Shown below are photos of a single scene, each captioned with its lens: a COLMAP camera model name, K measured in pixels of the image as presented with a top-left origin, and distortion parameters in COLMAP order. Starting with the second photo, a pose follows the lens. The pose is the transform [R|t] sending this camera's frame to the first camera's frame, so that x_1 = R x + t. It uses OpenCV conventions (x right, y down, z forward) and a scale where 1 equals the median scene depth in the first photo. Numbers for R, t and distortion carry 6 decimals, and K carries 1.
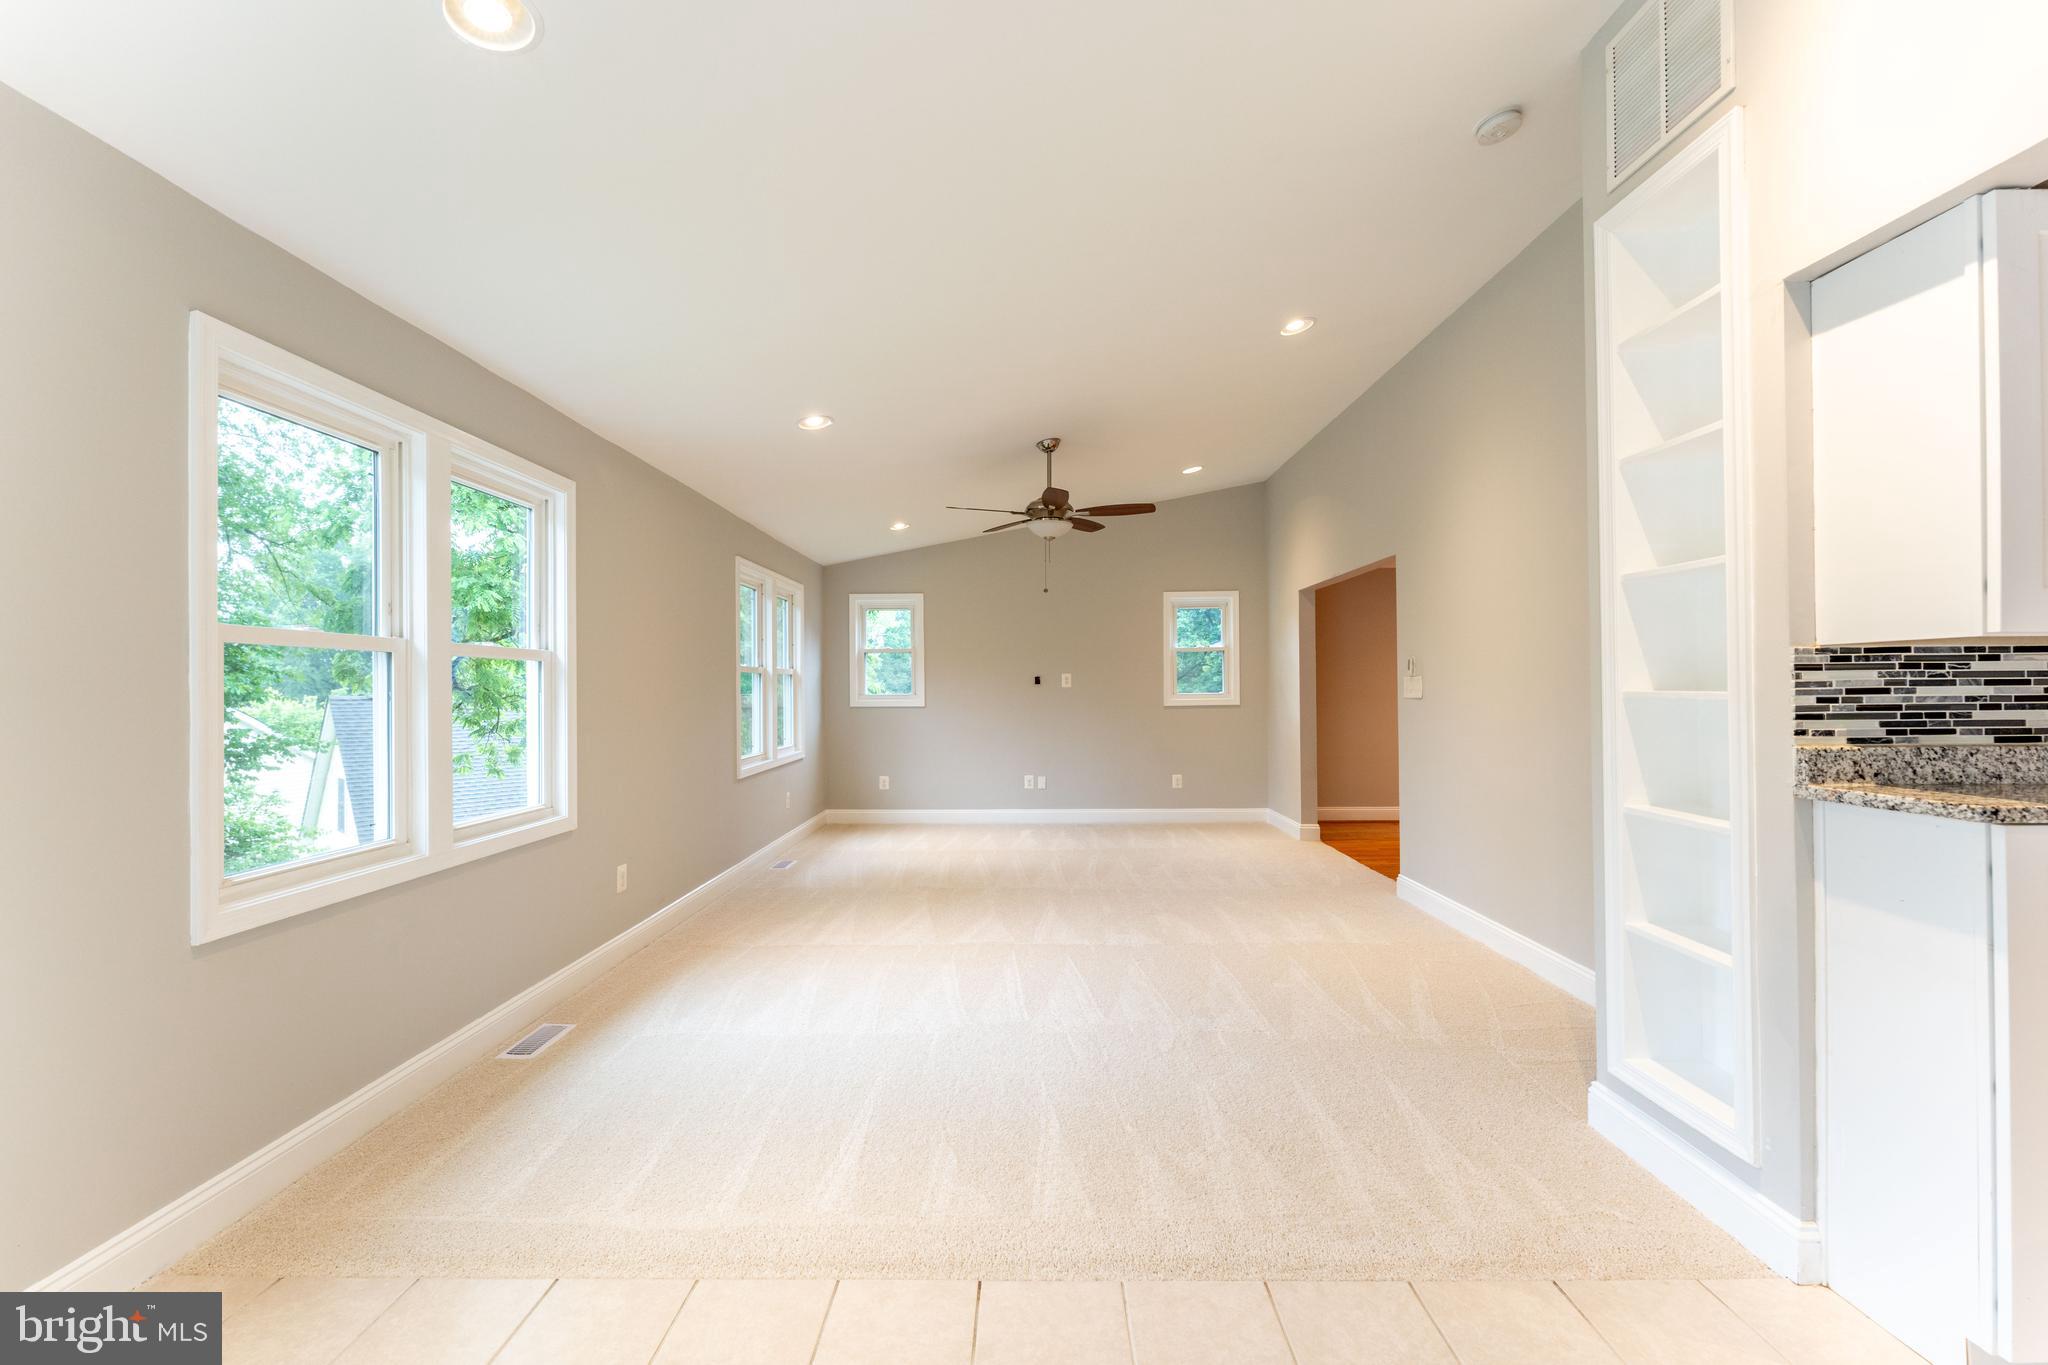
lens RADIAL K [[823.6, 0, 1021.6], [0, 823.6, 672.5], [0, 0, 1]] dist [0.000942, 0.000223]
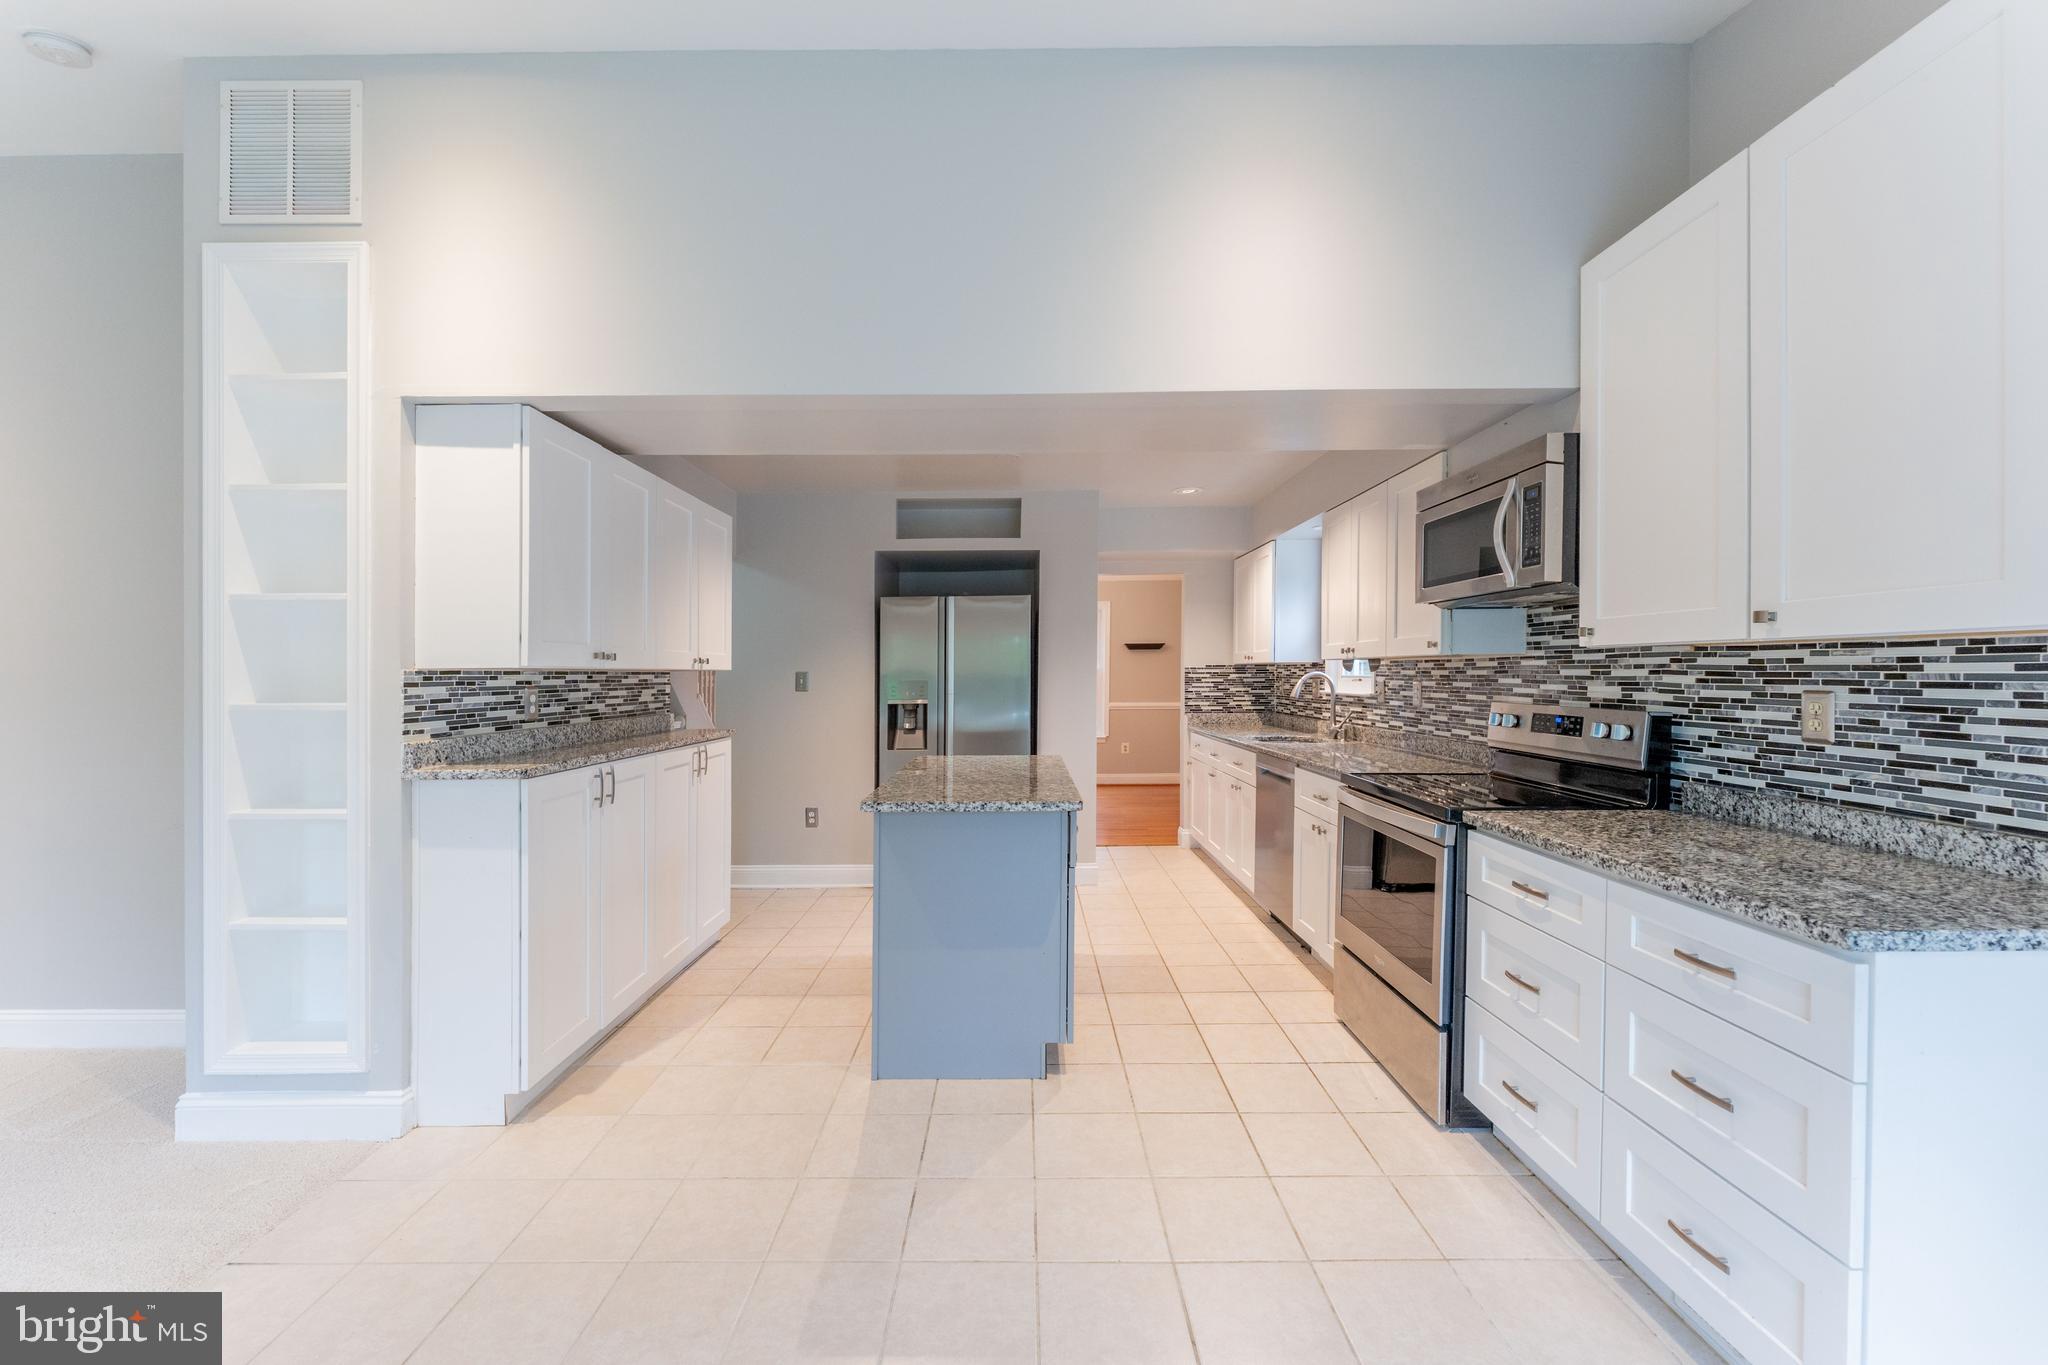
lens RADIAL K [[833.2, 0, 1016.4], [0, 833.2, 683.1], [0, 0, 1]] dist [-0.000720, -0.000272]
pose [[-0.002265, -0.003346, 0.999992, -0.435929], [-0.010631, 0.999938, 0.003322, -0.024111], [-0.999941, -0.010624, -0.002300, -0.005259]]
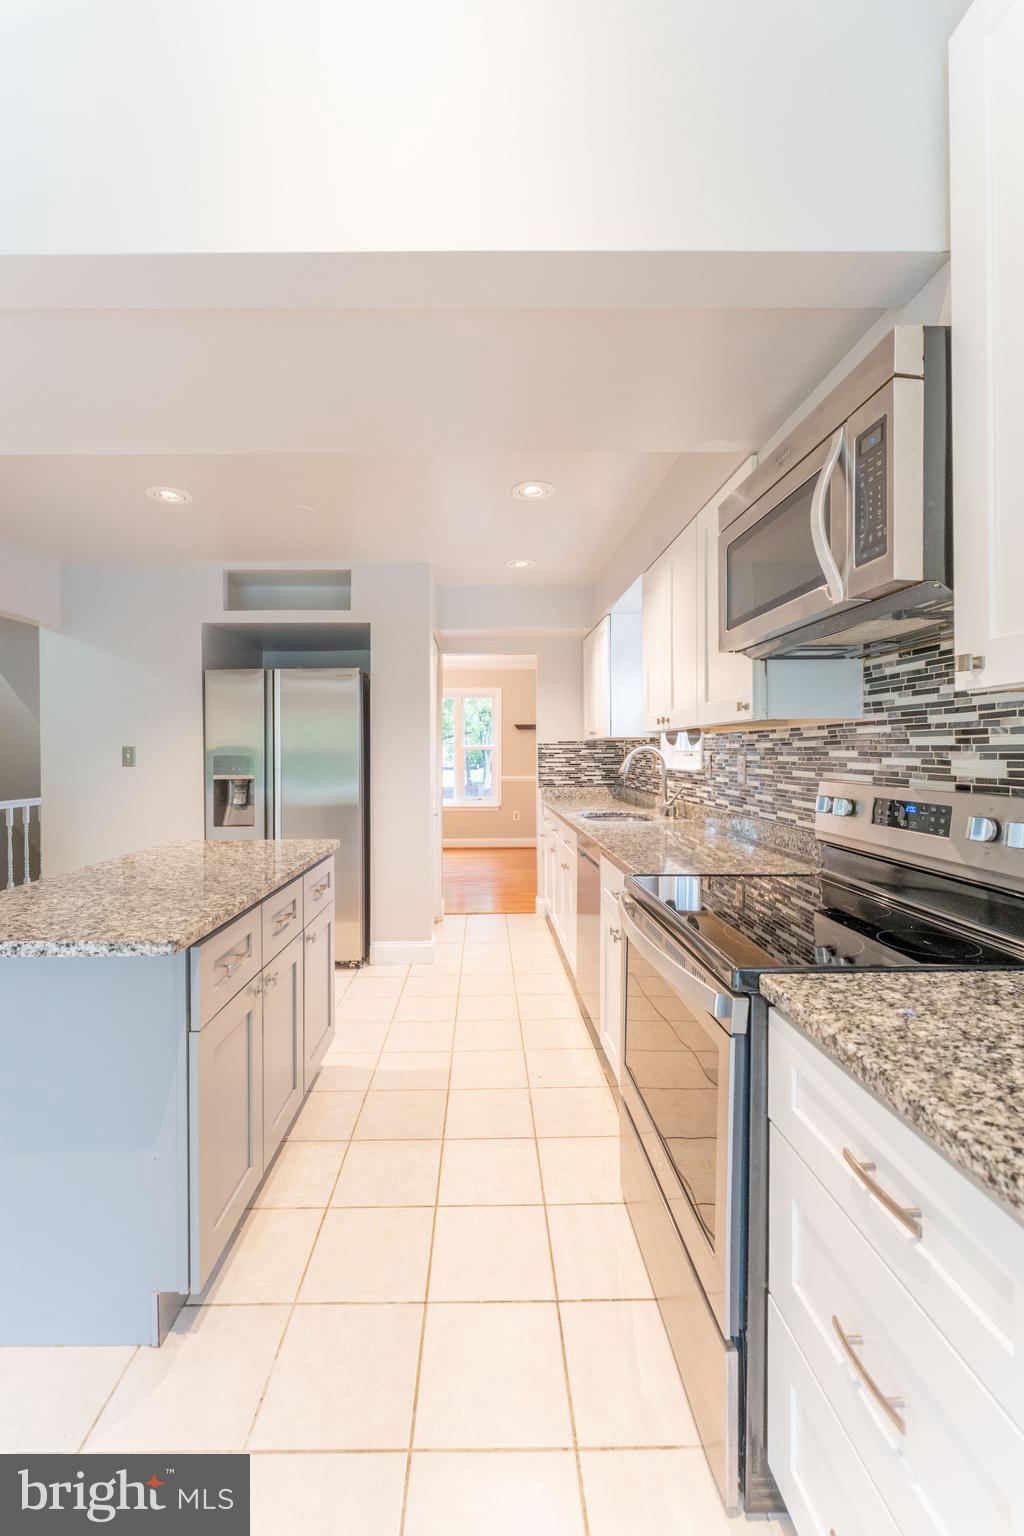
lens RADIAL K [[624.9, 0, 486.6], [0, 624.9, 745.3], [0, 0, 1]] dist [-0.000720, -0.000272]
pose [[-0.010123, 0.019858, 0.999752, 0.332523], [-0.010809, 0.999742, -0.019967, -0.020854], [-0.999890, -0.011009, -0.009906, -0.475422]]
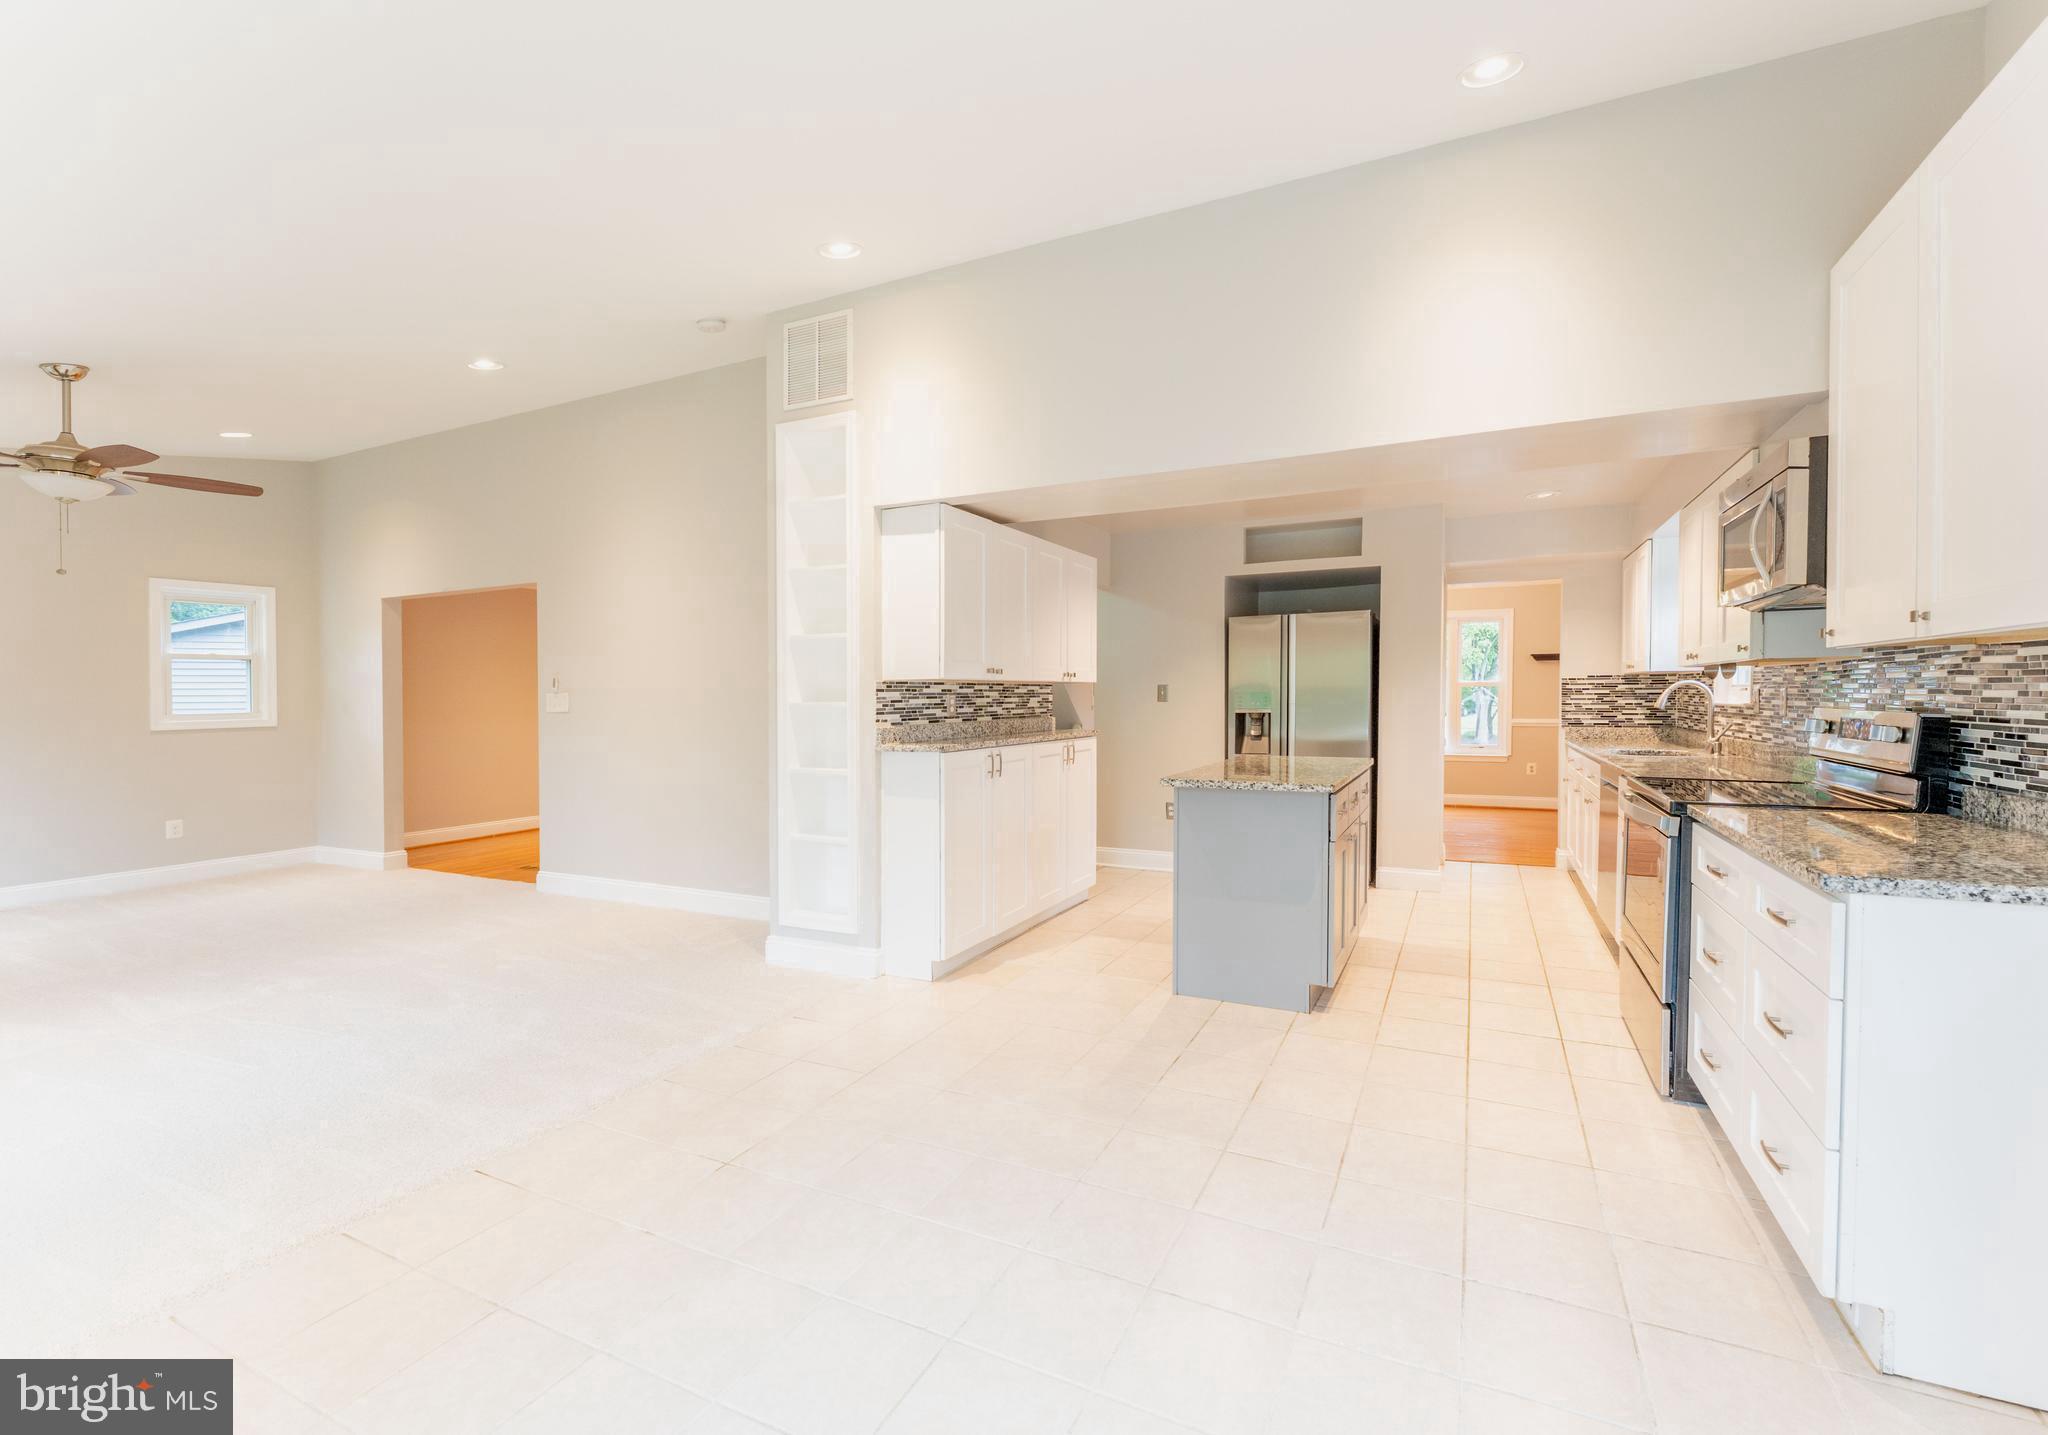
lens RADIAL K [[874.6, 0, 1067.3], [0, 874.6, 723.7], [0, 0, 1]] dist [-0.001268, -0.000095]
pose [[0.415920, -0.025244, 0.909051, -0.911998], [-0.009946, 0.999429, 0.032304, 0.002156], [-0.909347, -0.022477, 0.415431, -0.388682]]
